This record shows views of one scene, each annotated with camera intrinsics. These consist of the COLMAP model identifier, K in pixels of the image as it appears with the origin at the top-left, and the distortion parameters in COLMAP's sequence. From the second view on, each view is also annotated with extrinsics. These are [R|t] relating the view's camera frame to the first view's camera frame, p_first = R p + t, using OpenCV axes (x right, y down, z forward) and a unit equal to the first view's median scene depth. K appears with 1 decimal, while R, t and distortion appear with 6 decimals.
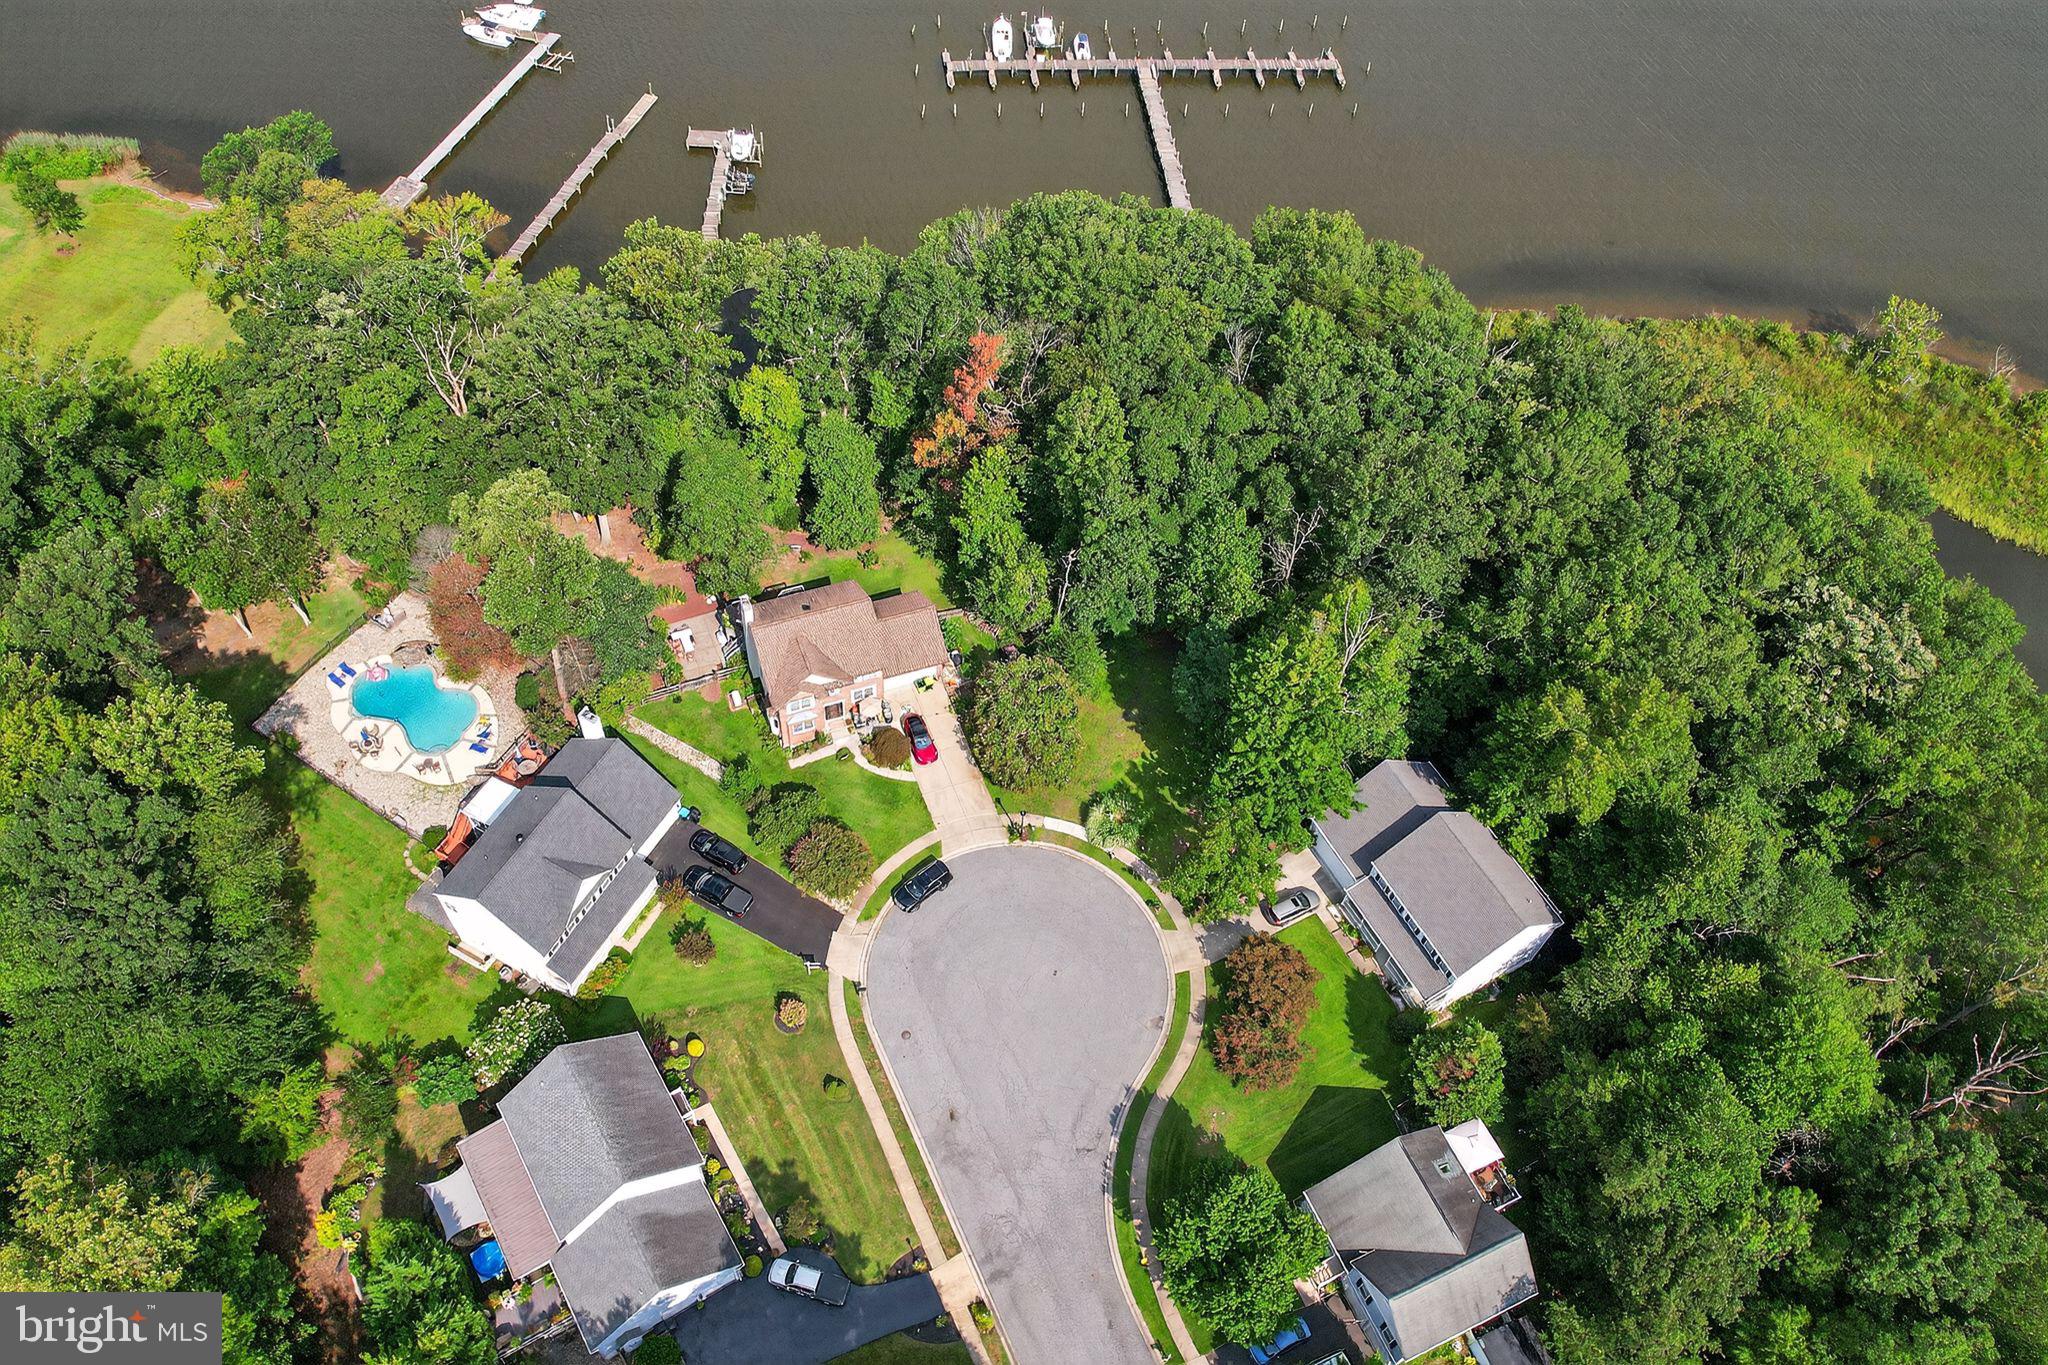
lens RADIAL K [[1535.7, 0, 1024.0], [0, 1535.7, 682.5], [0, 0, 1]] dist [-0.002411, -0.004138]
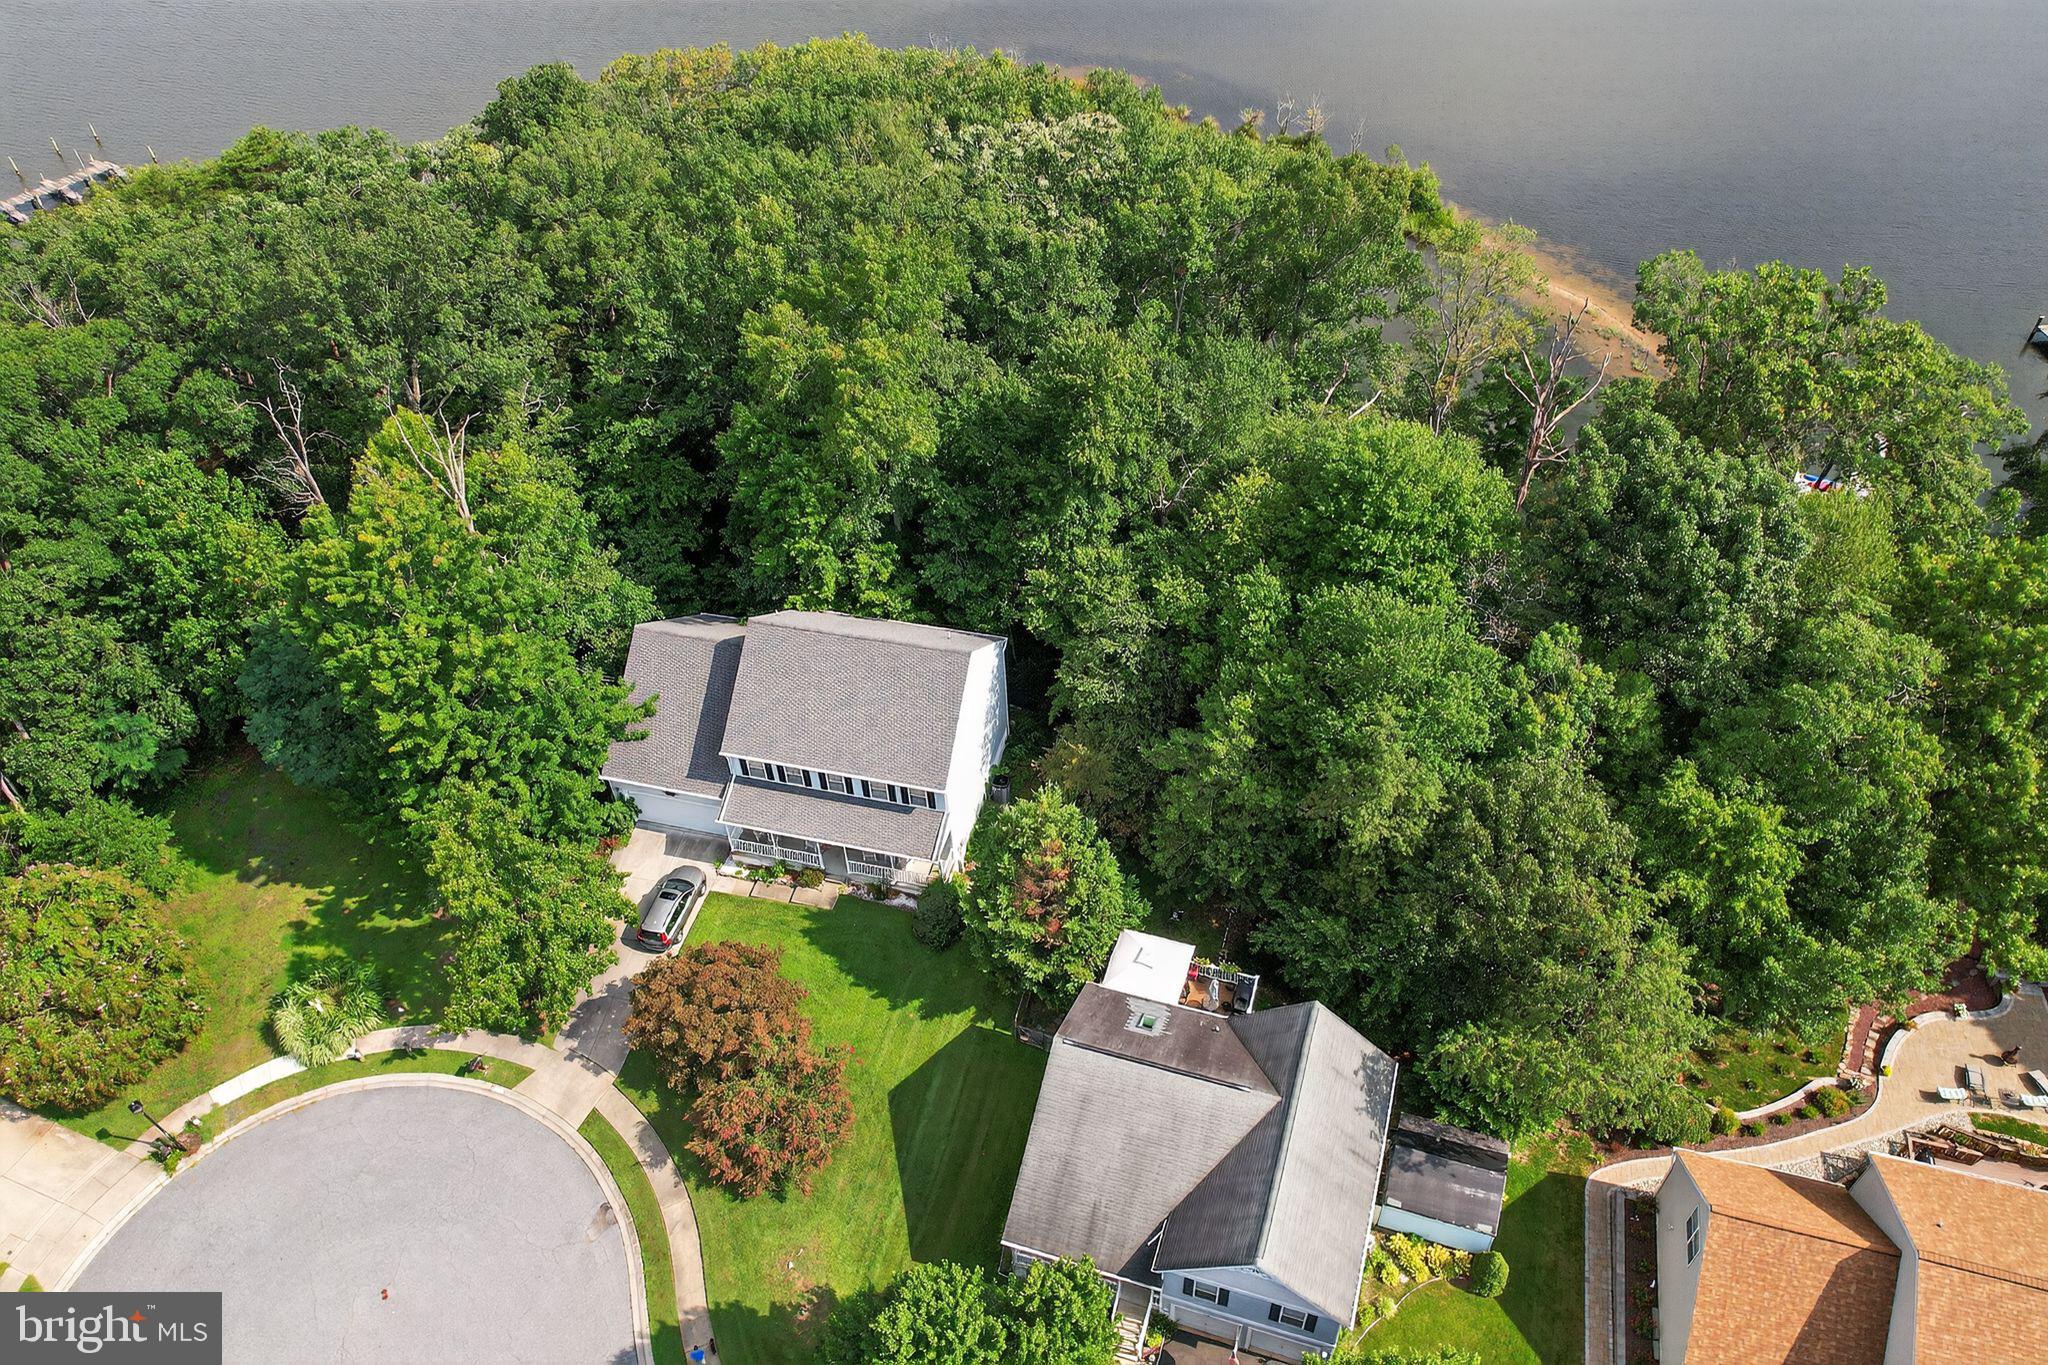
lens RADIAL K [[1508.9, 0, 1024.0], [0, 1508.9, 682.5], [0, 0, 1]] dist [-0.078658, 0.079461]
pose [[0.677373, -0.587512, 0.442714, 0.083887], [0.641752, 0.766123, 0.034788, 0.195213], [-0.359612, 0.260548, 0.895988, 0.554001]]
